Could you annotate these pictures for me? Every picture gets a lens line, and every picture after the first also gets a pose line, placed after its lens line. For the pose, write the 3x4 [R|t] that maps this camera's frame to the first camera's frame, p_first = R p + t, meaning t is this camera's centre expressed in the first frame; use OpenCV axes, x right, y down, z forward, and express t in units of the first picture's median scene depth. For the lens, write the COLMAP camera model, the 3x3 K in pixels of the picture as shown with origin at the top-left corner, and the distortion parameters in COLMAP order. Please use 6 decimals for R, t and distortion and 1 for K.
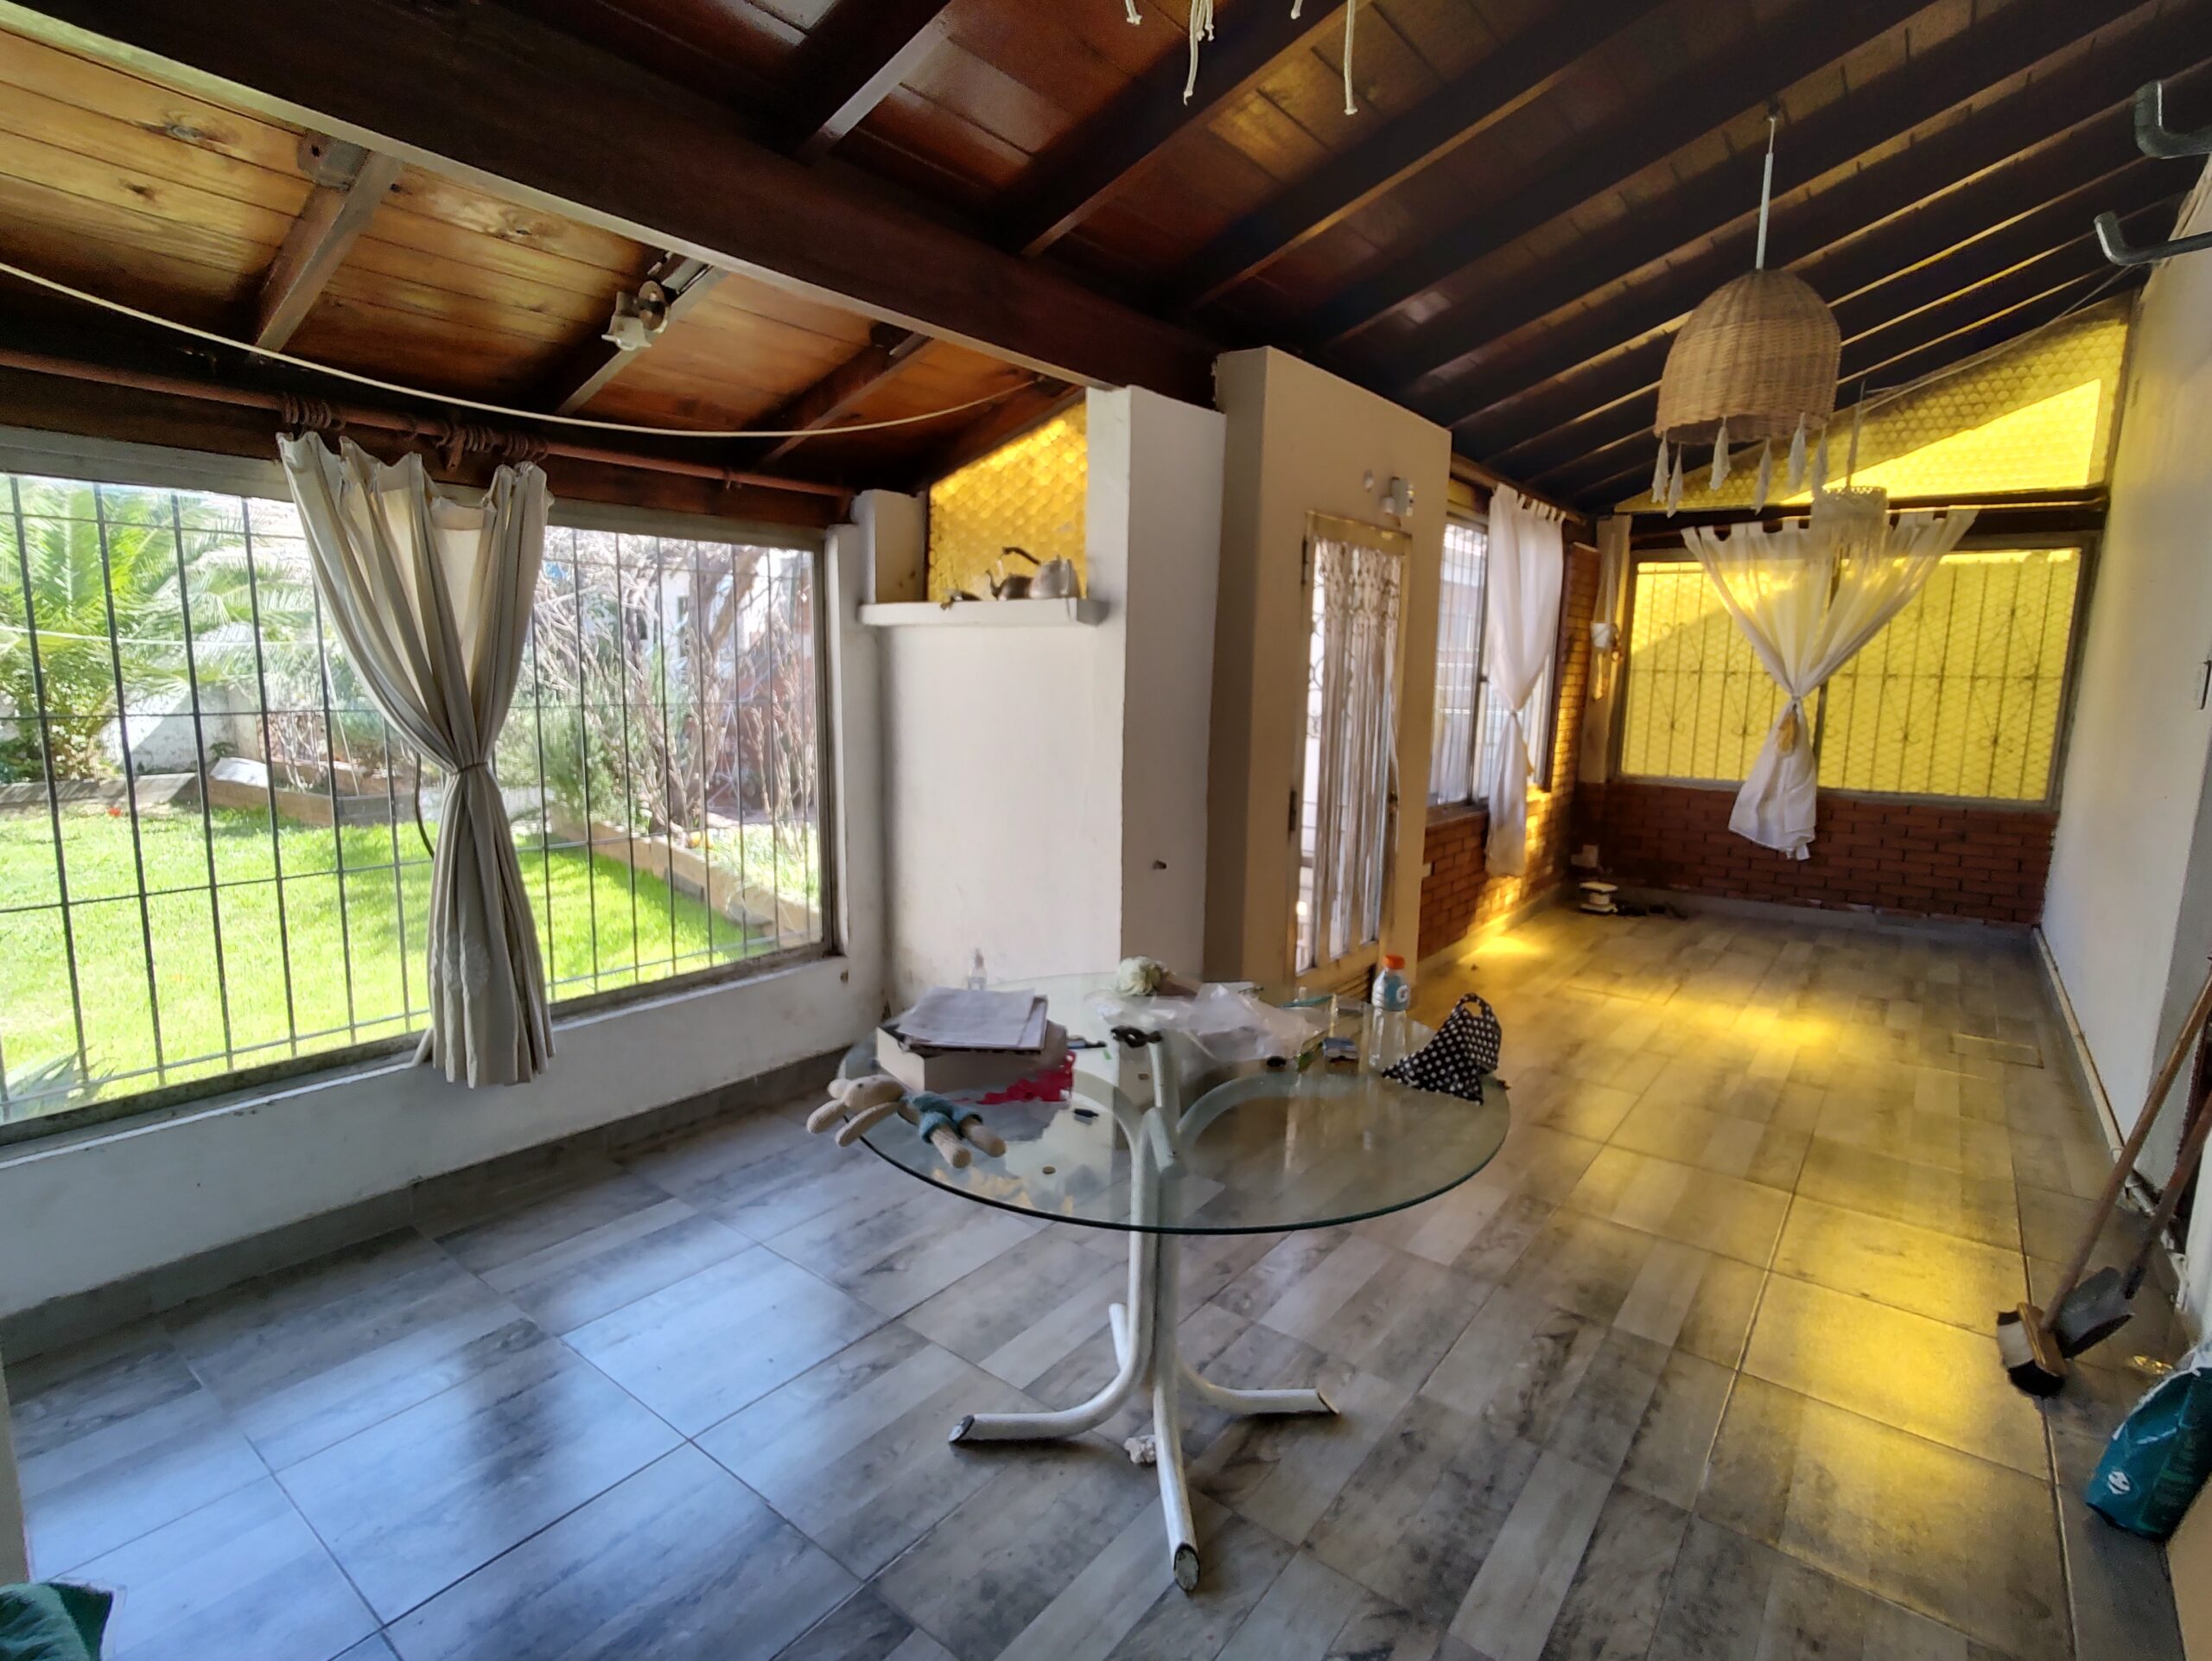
lens RADIAL K [[1105.8, 0, 1107.5], [0, 1105.8, 811.6], [0, 0, 1]] dist [0.001702, 0.001173]
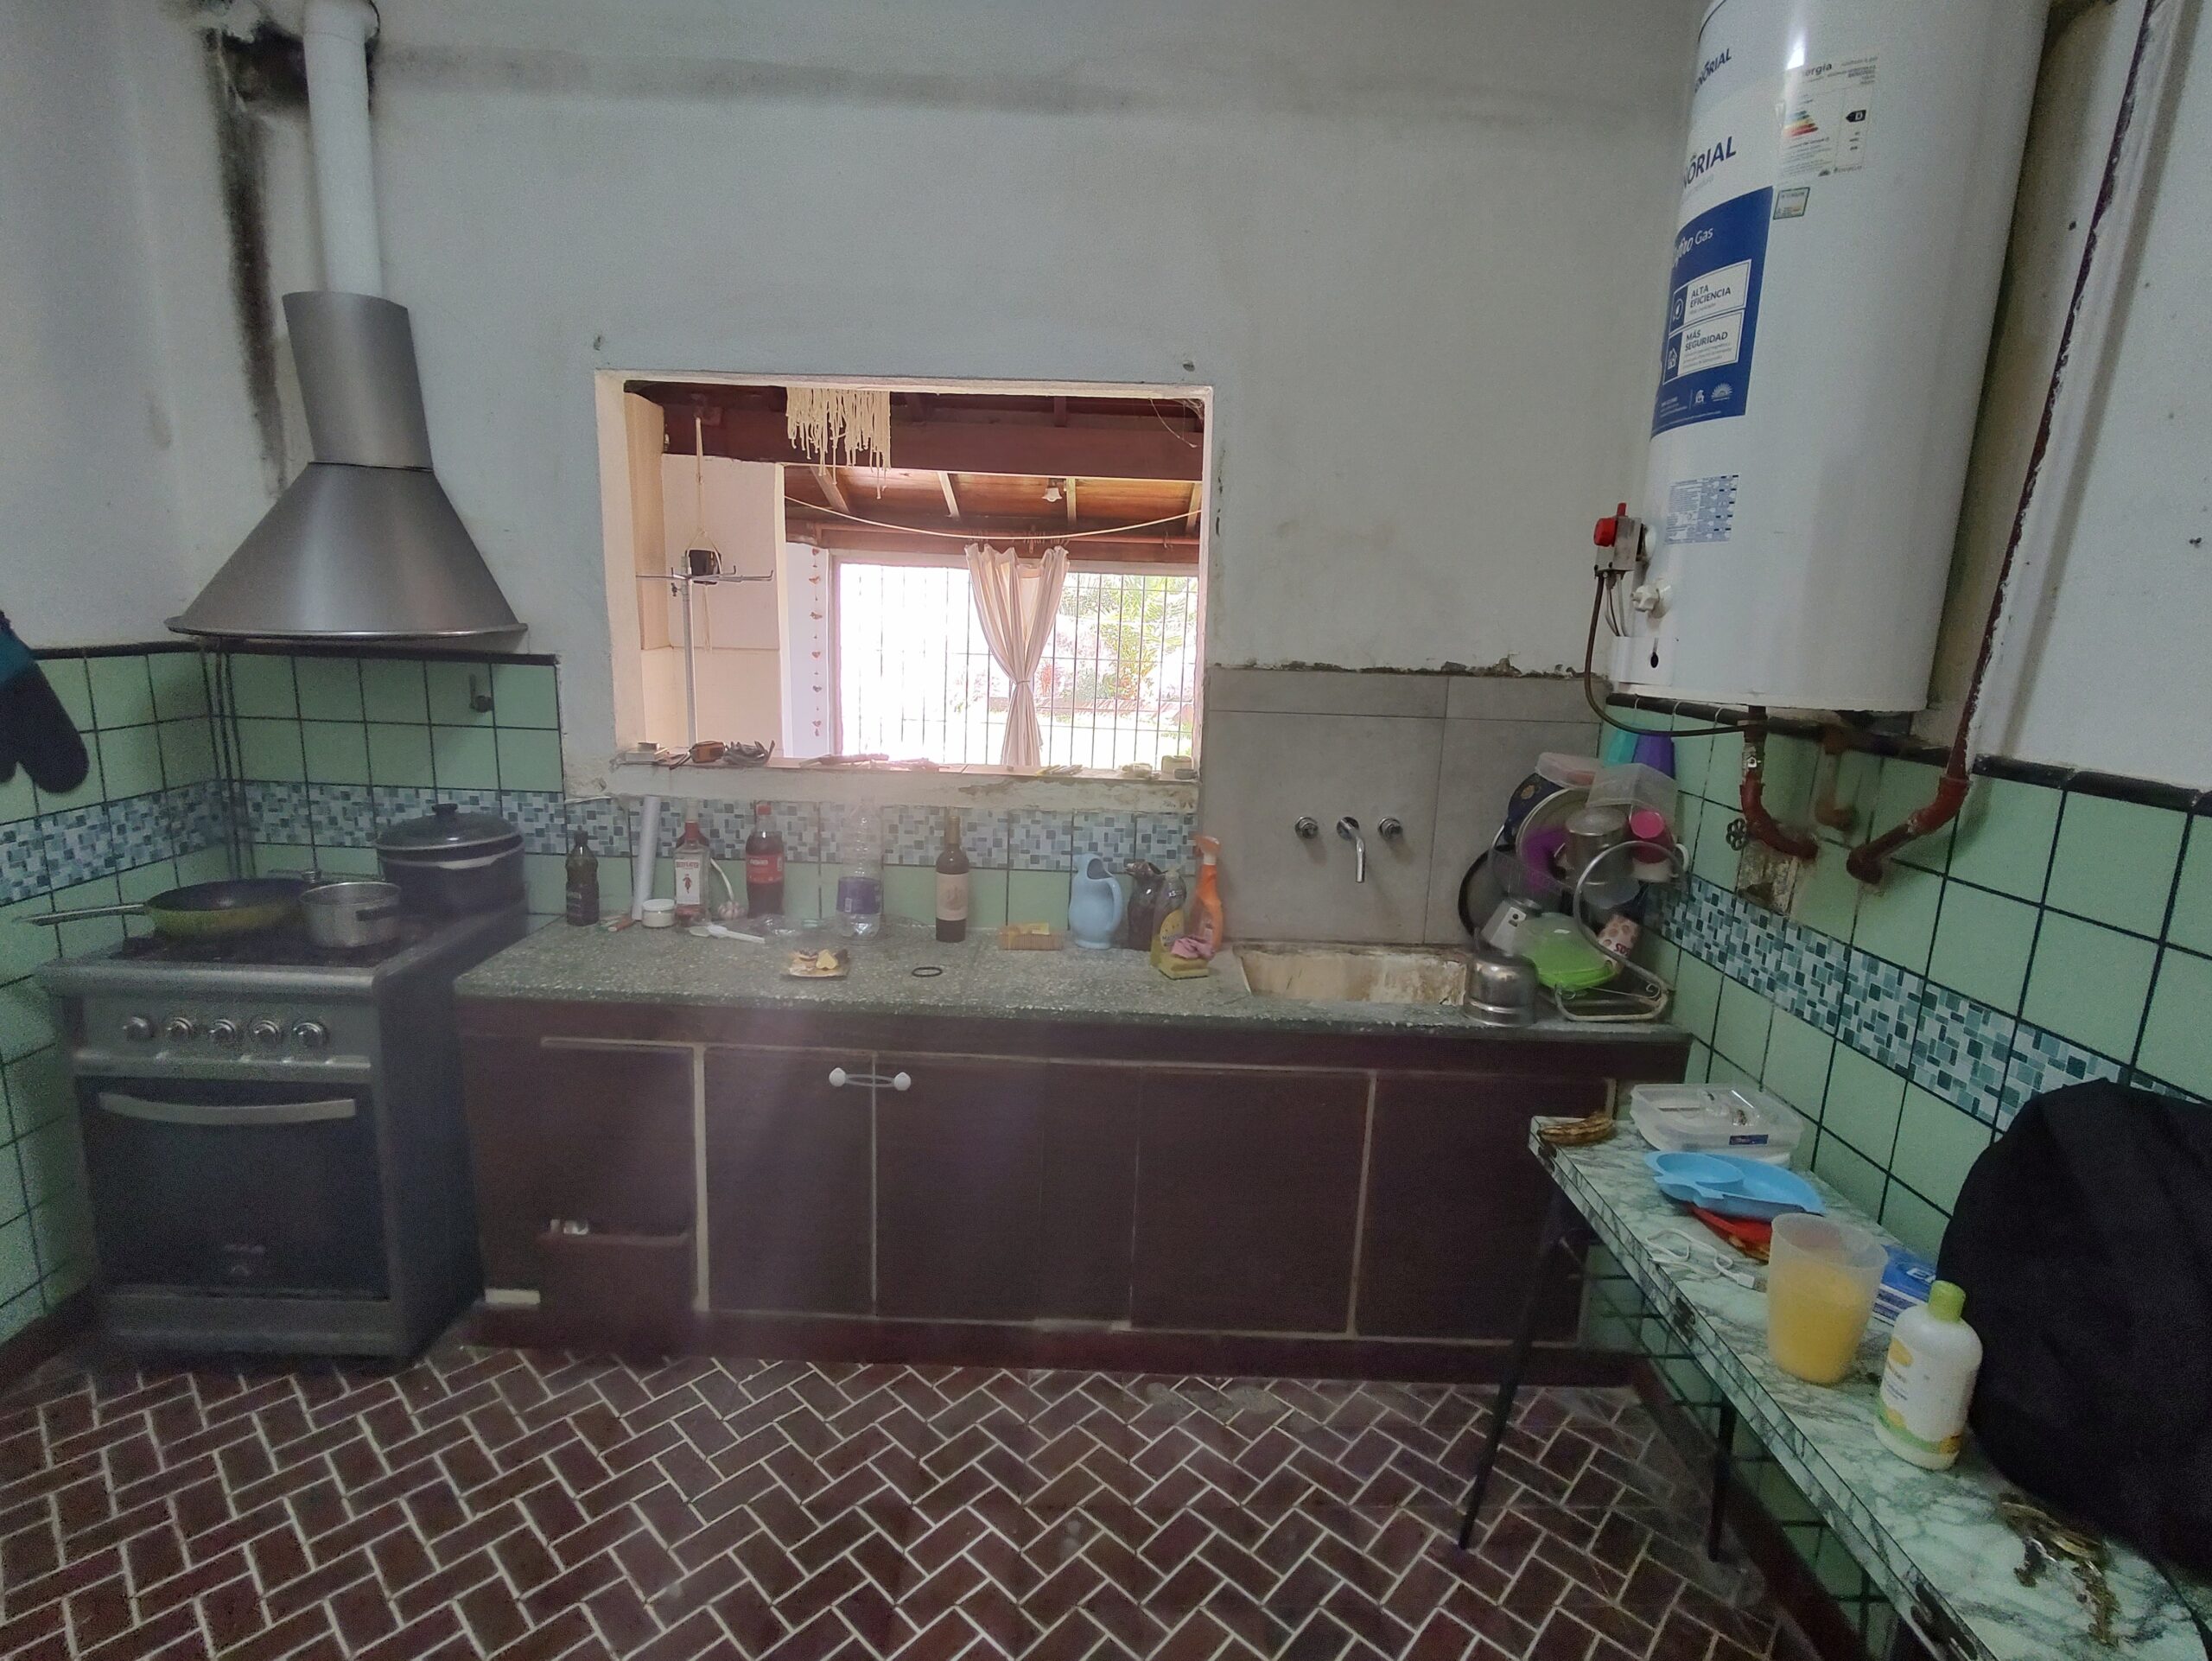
lens RADIAL K [[1084.3, 0, 1095.0], [0, 1084.3, 825.3], [0, 0, 1]] dist [-0.000914, 0.000392]
pose [[0.596331, 0.162790, -0.786059, 1.285125], [-0.137651, 0.985455, 0.099658, 0.005997], [0.790849, 0.048773, 0.610065, -0.223815]]
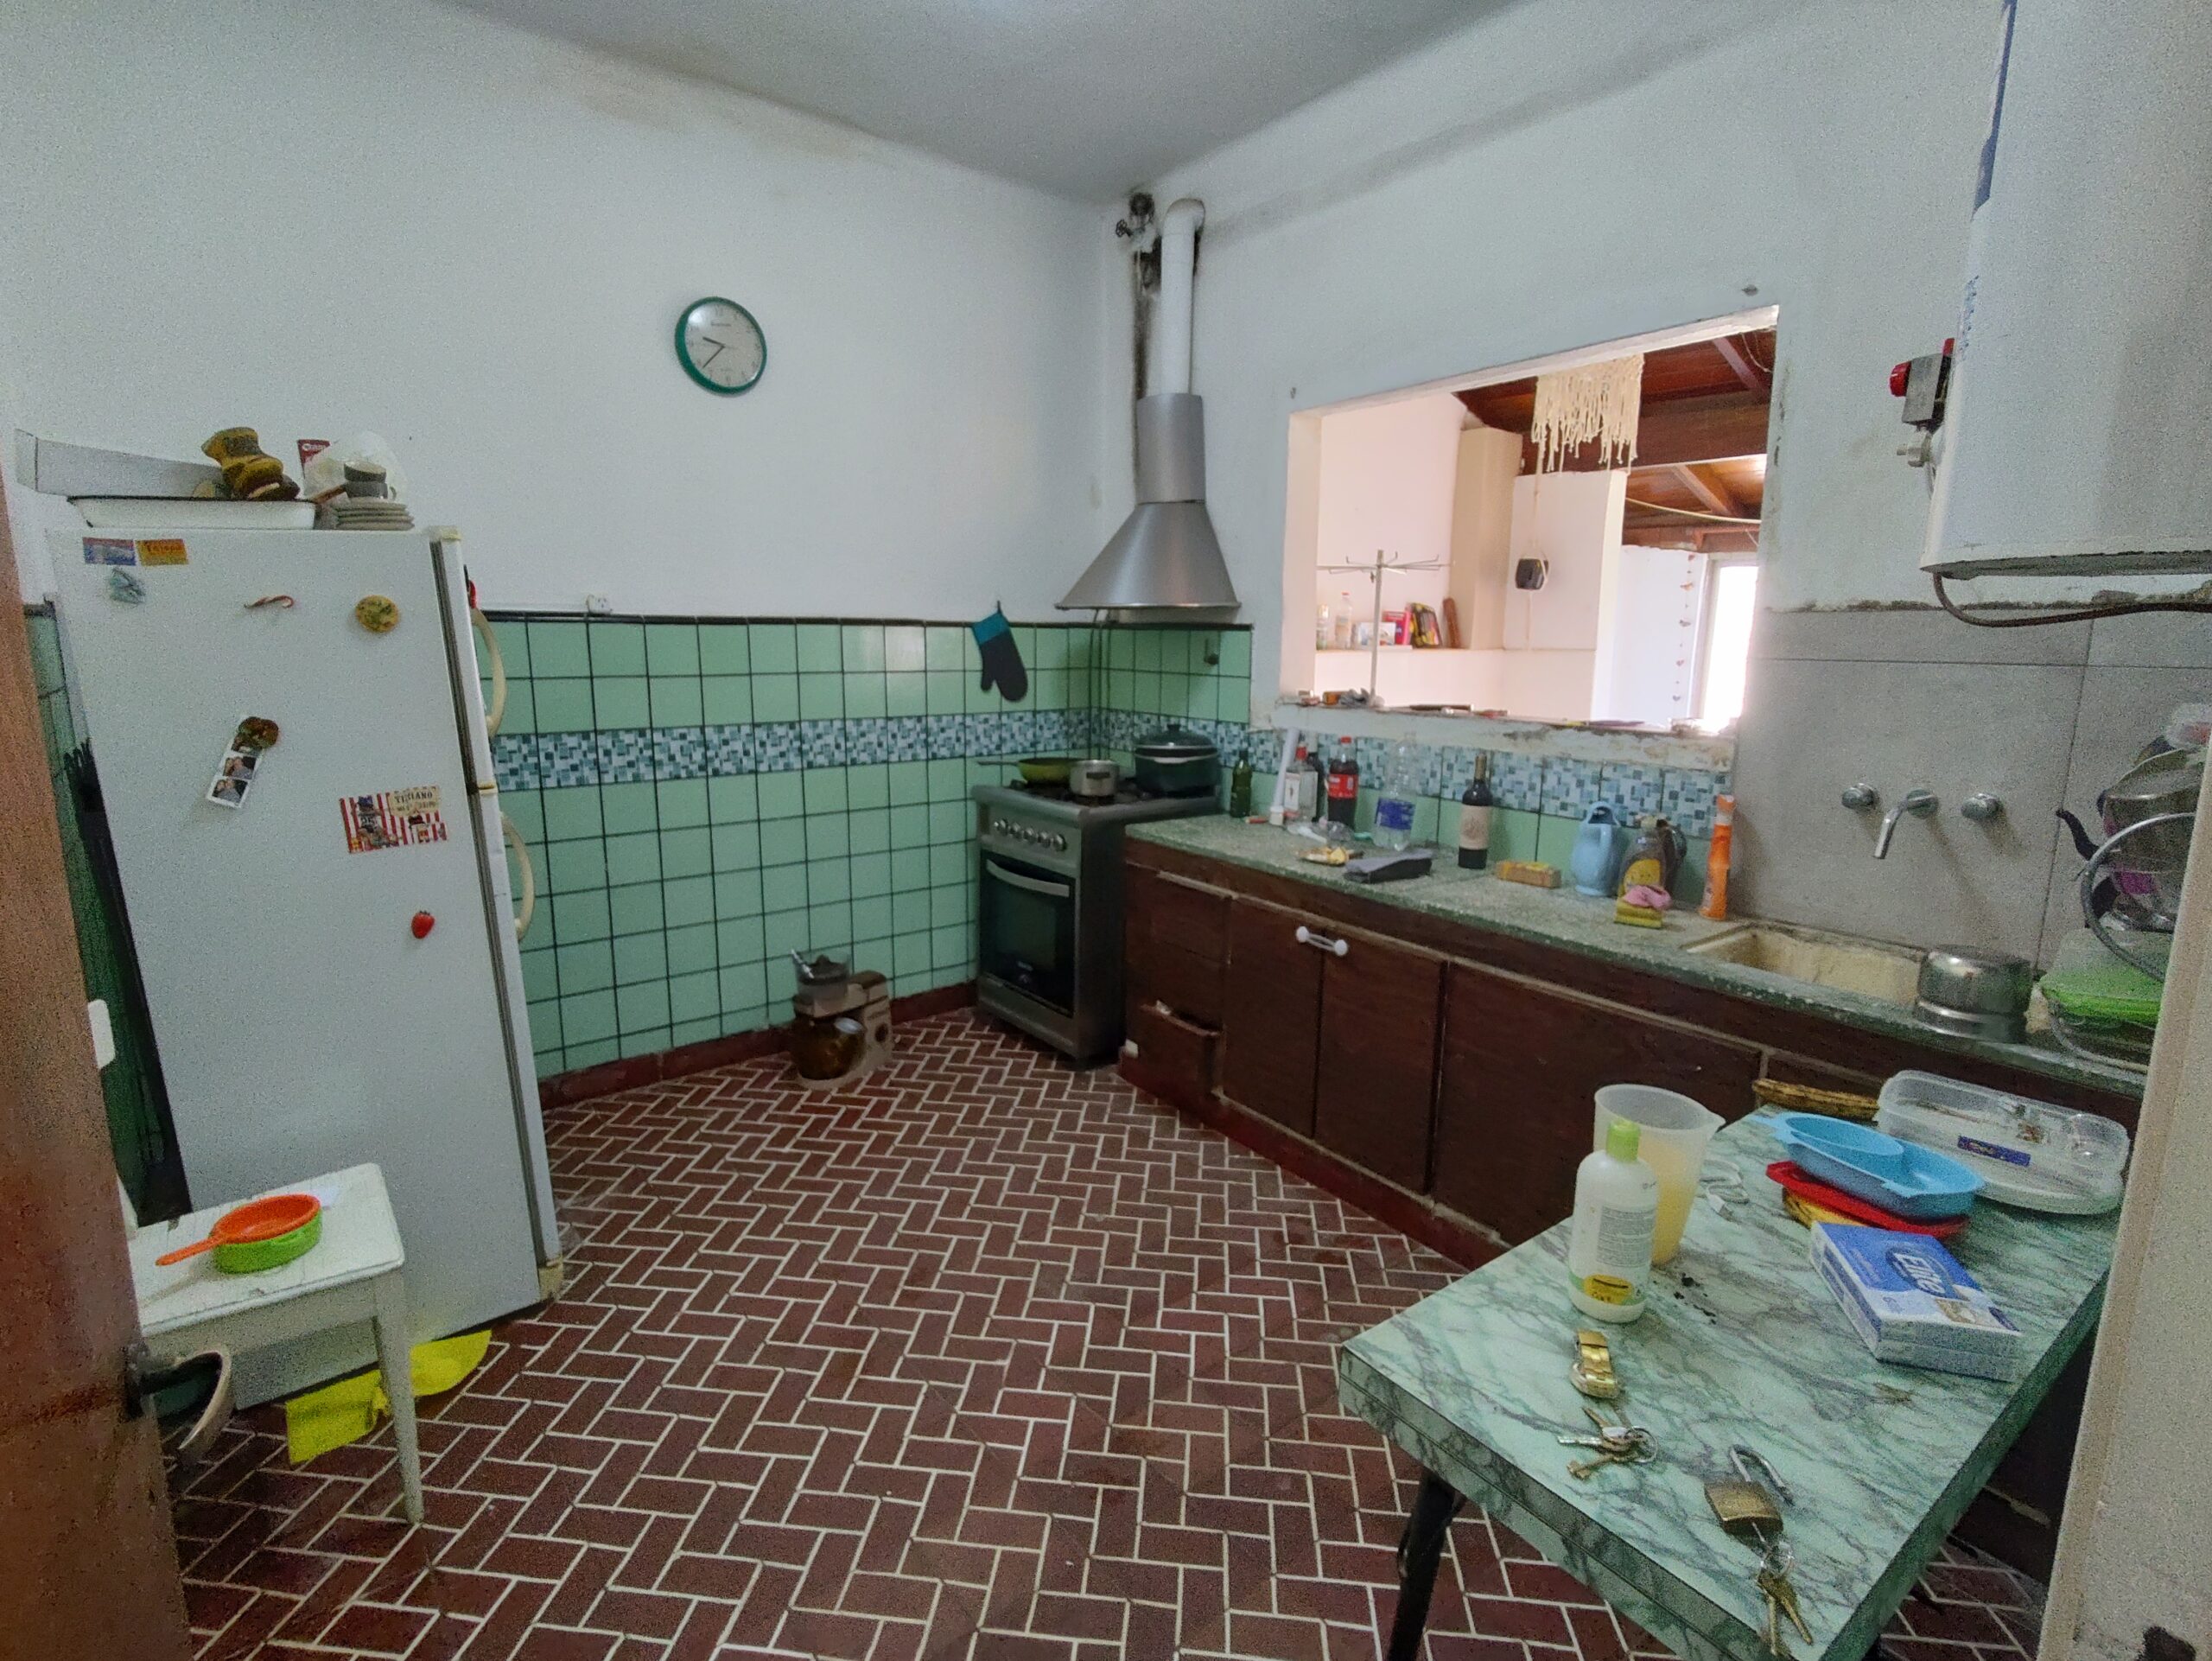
lens RADIAL K [[1079.1, 0, 1106.0], [0, 1079.1, 830.5], [0, 0, 1]] dist [-0.001661, 0.001185]
pose [[-0.281613, 0.153773, -0.947126, 1.560156], [-0.150182, 0.967846, 0.201791, 0.023430], [0.947702, 0.199069, -0.249464, 0.171320]]
